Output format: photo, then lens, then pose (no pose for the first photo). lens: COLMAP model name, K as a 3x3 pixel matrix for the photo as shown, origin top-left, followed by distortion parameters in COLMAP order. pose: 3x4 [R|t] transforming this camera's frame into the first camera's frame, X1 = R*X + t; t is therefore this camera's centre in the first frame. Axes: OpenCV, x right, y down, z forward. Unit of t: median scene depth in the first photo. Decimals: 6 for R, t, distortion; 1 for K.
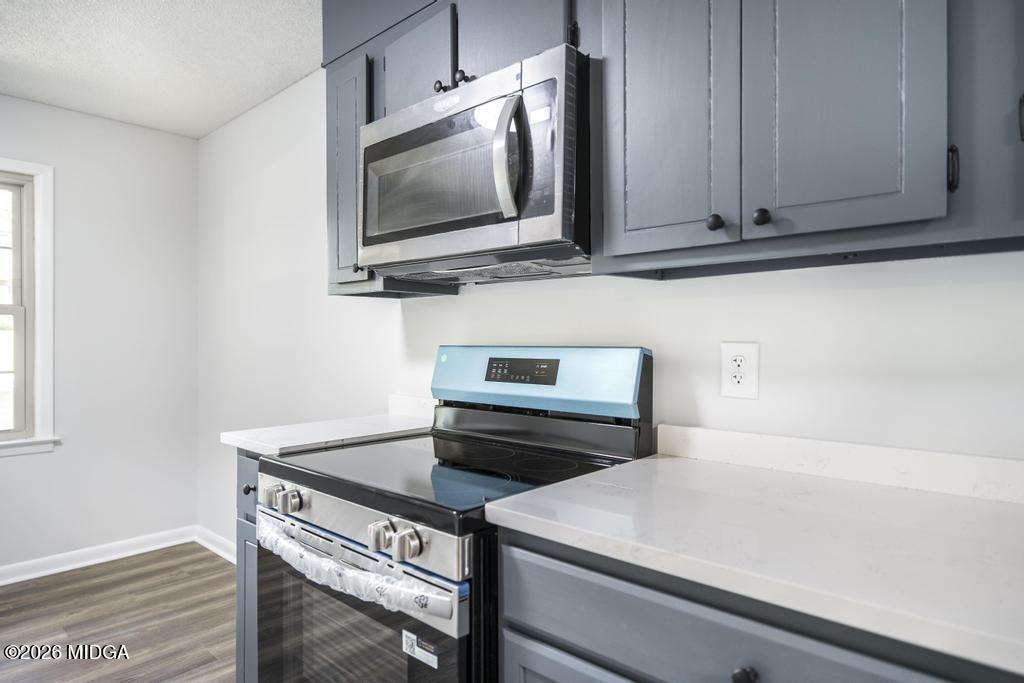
lens RADIAL K [[602.6, 0, 512.0], [0, 602.6, 341.5], [0, 0, 1]] dist [-0.000589, -0.000313]
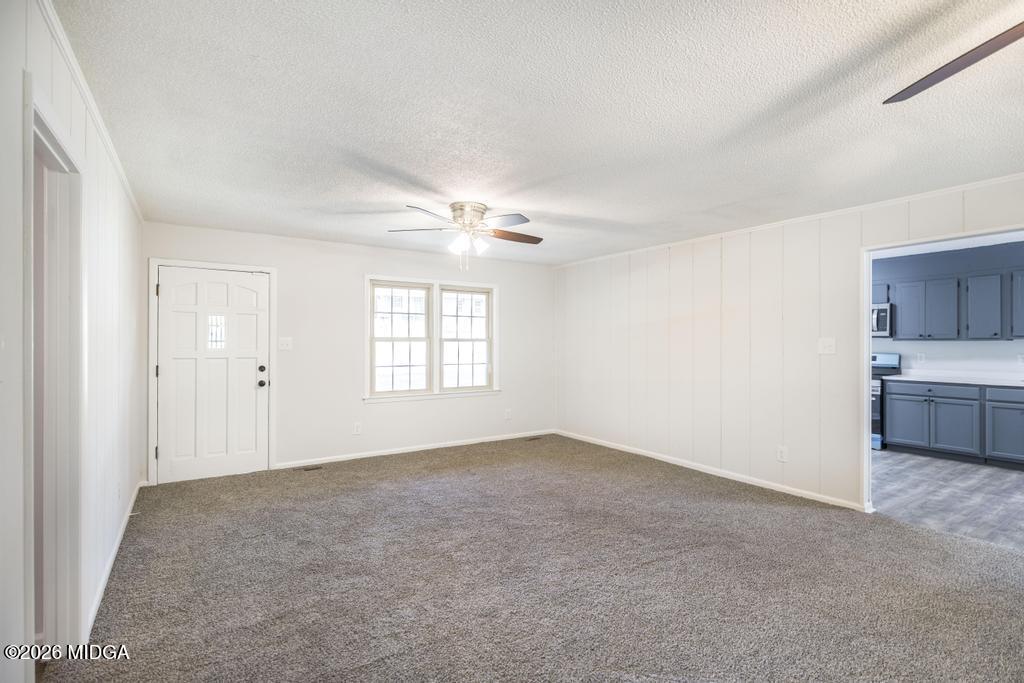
lens RADIAL K [[495.7, 0, 511.0], [0, 495.7, 339.8], [0, 0, 1]] dist [-0.003753, -0.001083]
pose [[0.971037, 0.008846, -0.238765, -2.097781], [-0.009157, 0.999958, -0.000194, -0.081069], [0.238753, 0.002375, 0.971077, -4.104942]]
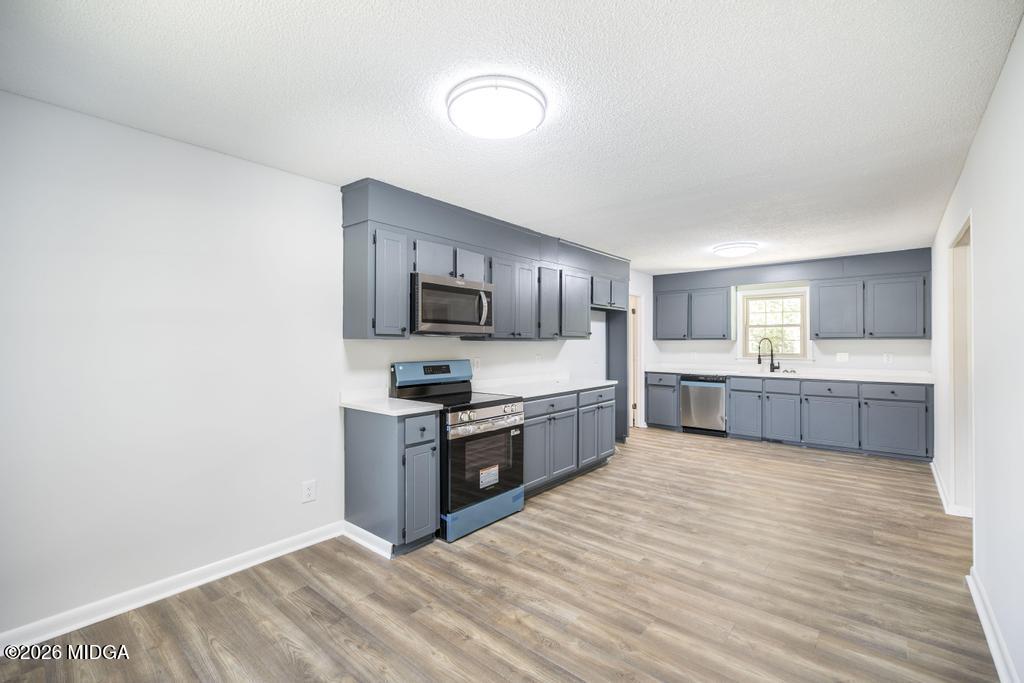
lens RADIAL K [[439.8, 0, 518.2], [0, 439.8, 338.7], [0, 0, 1]] dist [0.003763, 0.000280]
pose [[-0.040865, 0.013679, 0.999071, -2.469885], [0.003307, 0.999903, -0.013555, -0.080894], [-0.999159, 0.002750, -0.040906, 0.832898]]
